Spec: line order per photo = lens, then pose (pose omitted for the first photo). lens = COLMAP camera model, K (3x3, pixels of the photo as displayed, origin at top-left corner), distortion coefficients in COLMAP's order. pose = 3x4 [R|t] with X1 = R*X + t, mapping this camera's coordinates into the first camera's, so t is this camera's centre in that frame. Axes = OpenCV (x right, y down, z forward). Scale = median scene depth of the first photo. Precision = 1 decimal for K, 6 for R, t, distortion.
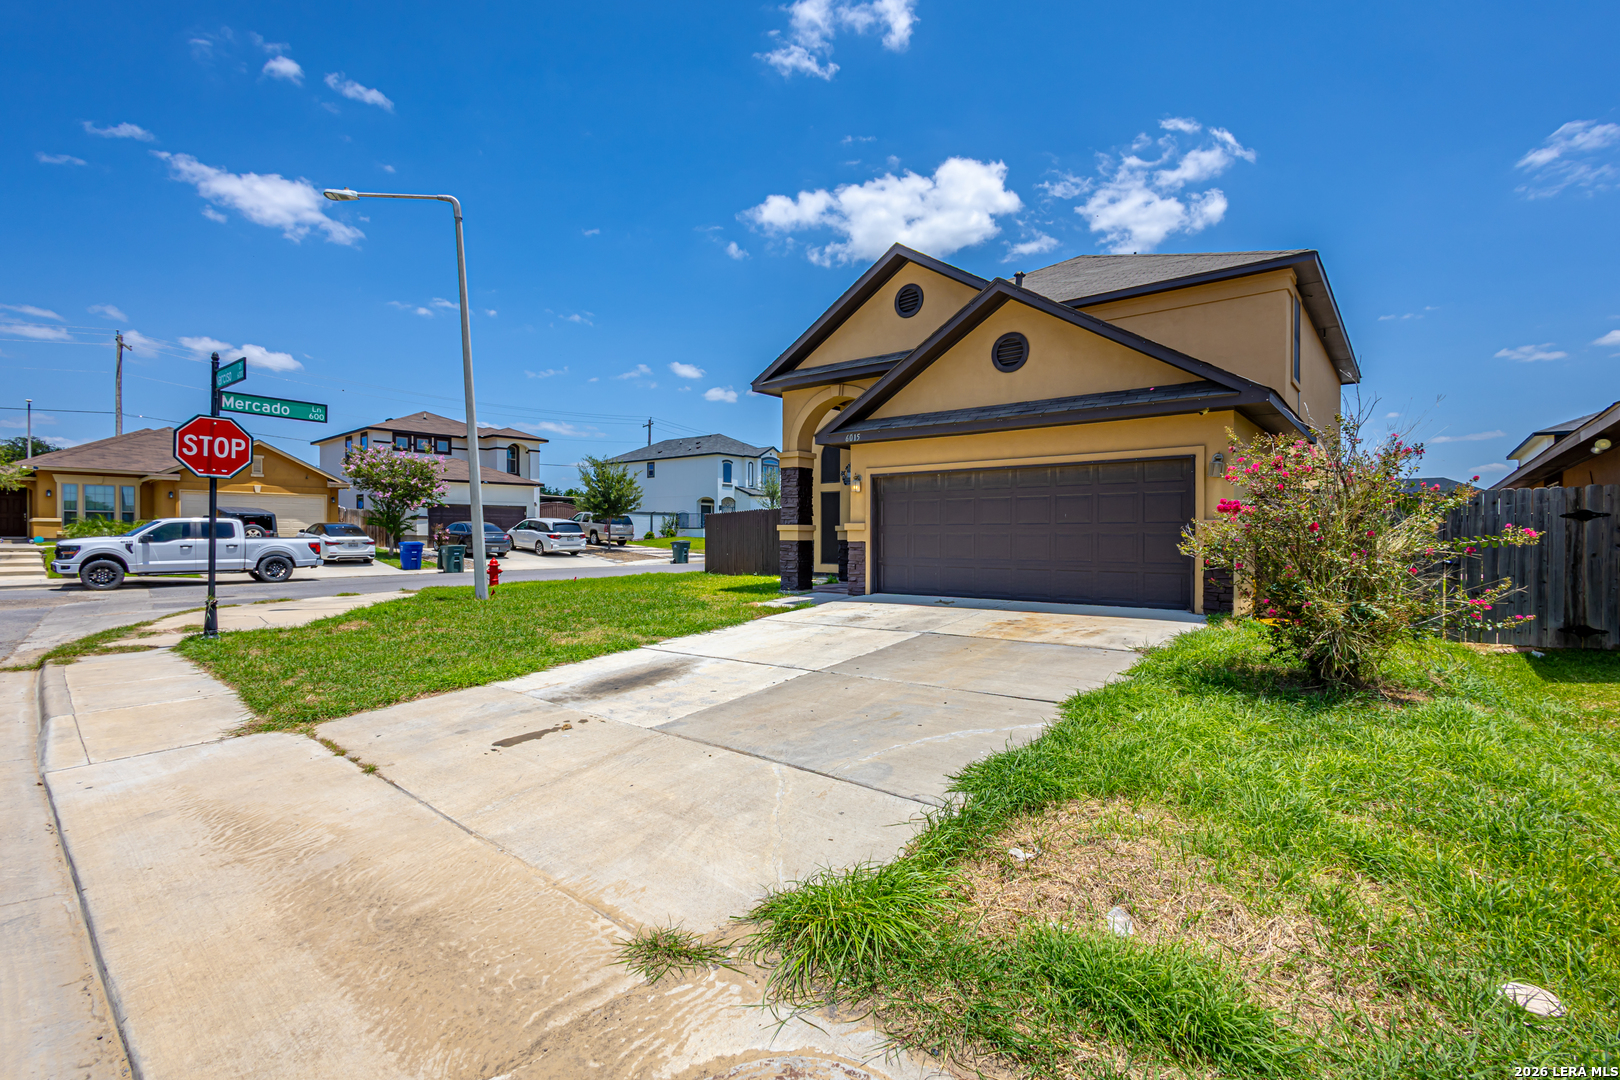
lens RADIAL K [[746.1, 0, 811.6], [0, 746.1, 538.5], [0, 0, 1]] dist [0.007666, 0.000093]
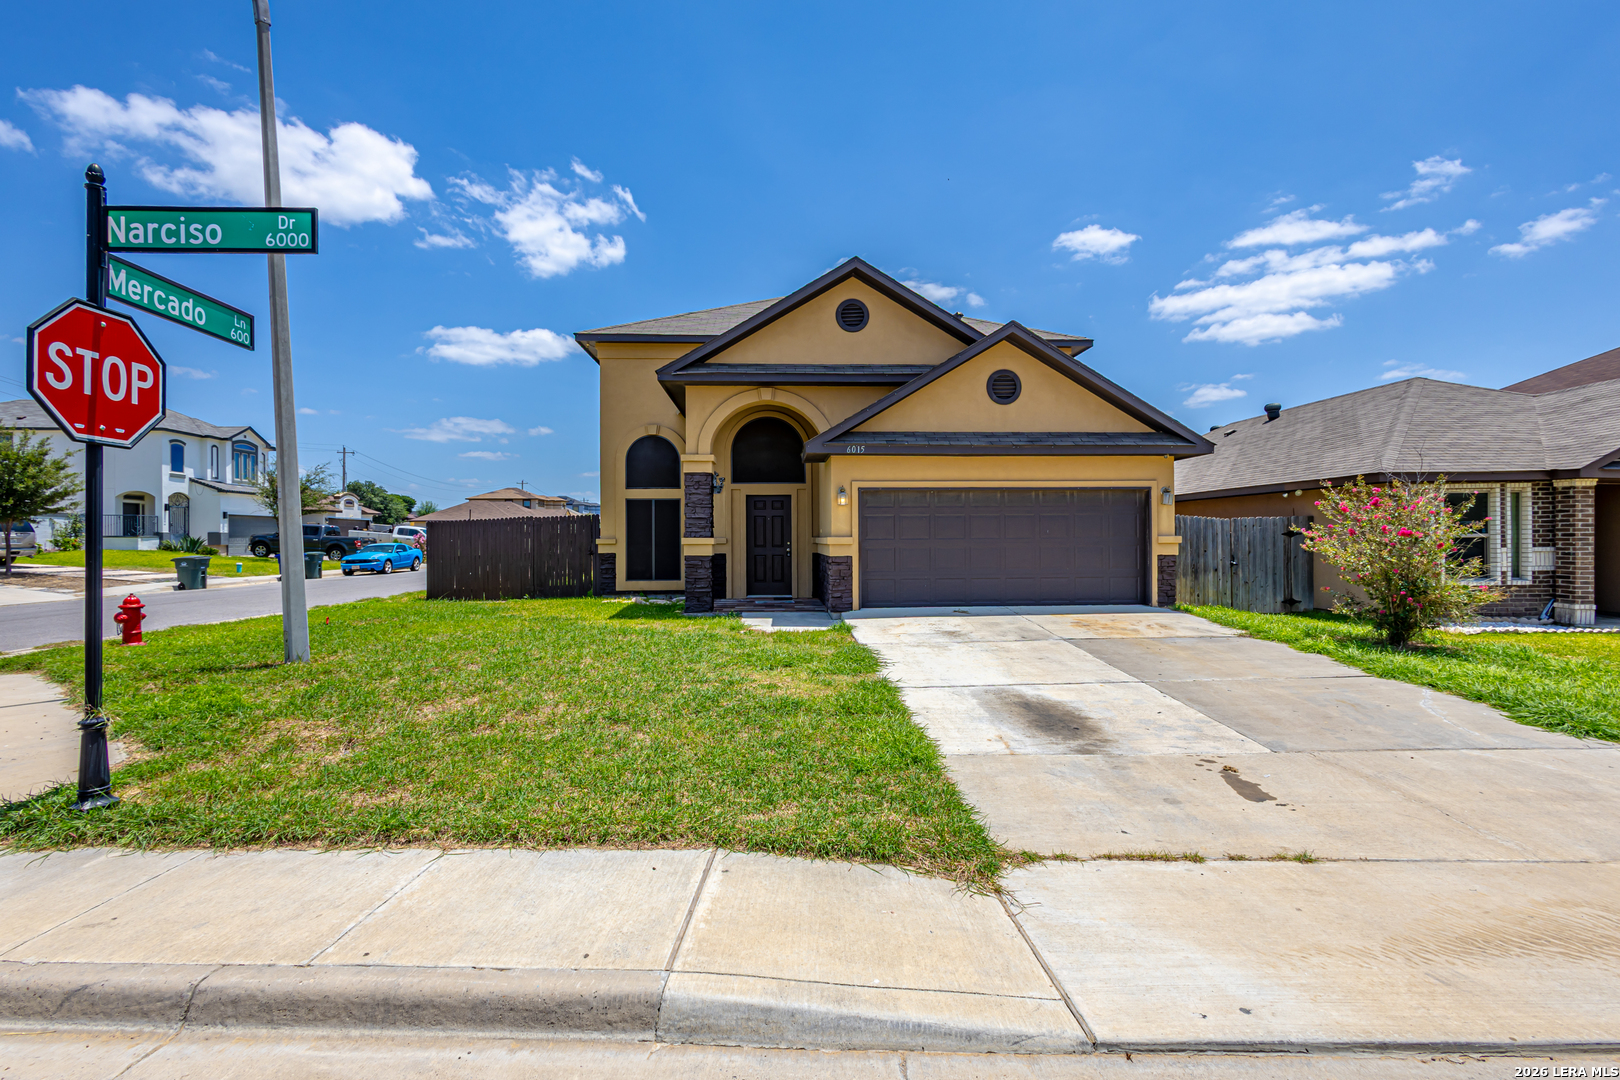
lens RADIAL K [[751.3, 0, 810.0], [0, 751.3, 540.0], [0, 0, 1]] dist [0.005403, -0.000264]
pose [[0.747077, -0.005098, 0.664718, -0.678827], [0.008937, 0.999957, -0.002375, -0.016483], [-0.664678, 0.007715, 0.747091, 0.331034]]
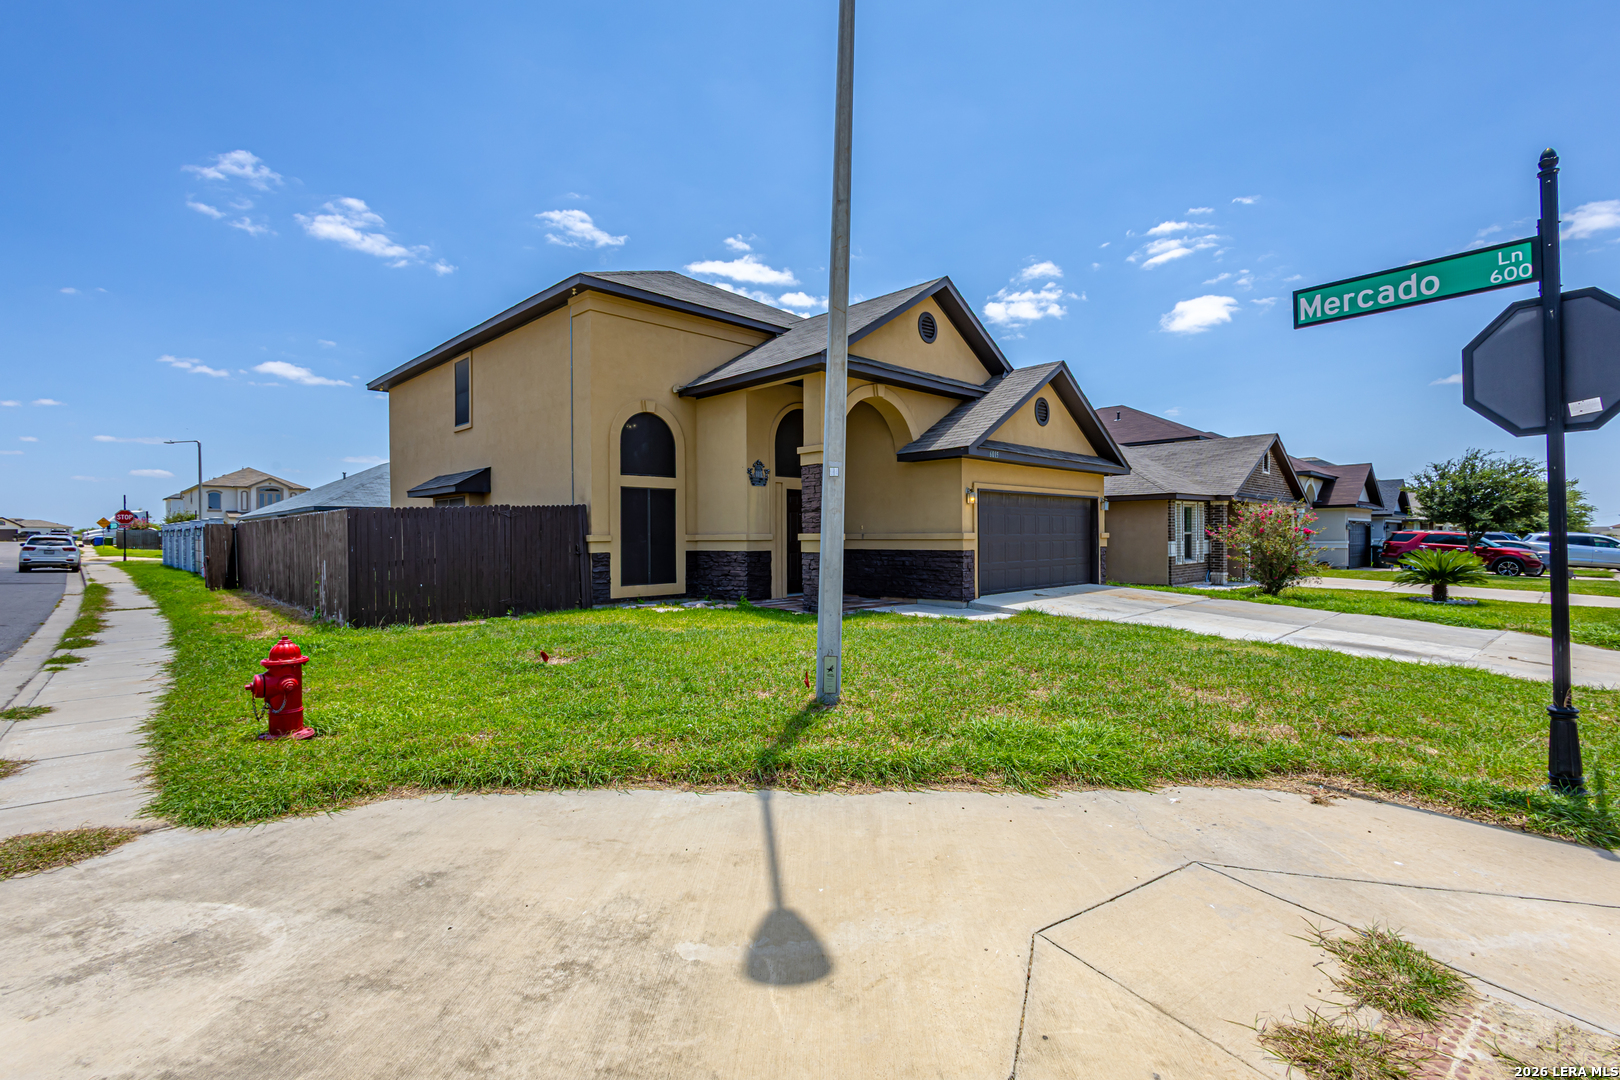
lens RADIAL K [[746.1, 0, 811.6], [0, 746.1, 538.5], [0, 0, 1]] dist [0.007666, 0.000093]
pose [[0.113467, -0.003446, 0.993536, -1.124217], [0.011046, 0.999937, 0.002207, -0.018985], [-0.993480, 0.010725, 0.113497, 1.214290]]
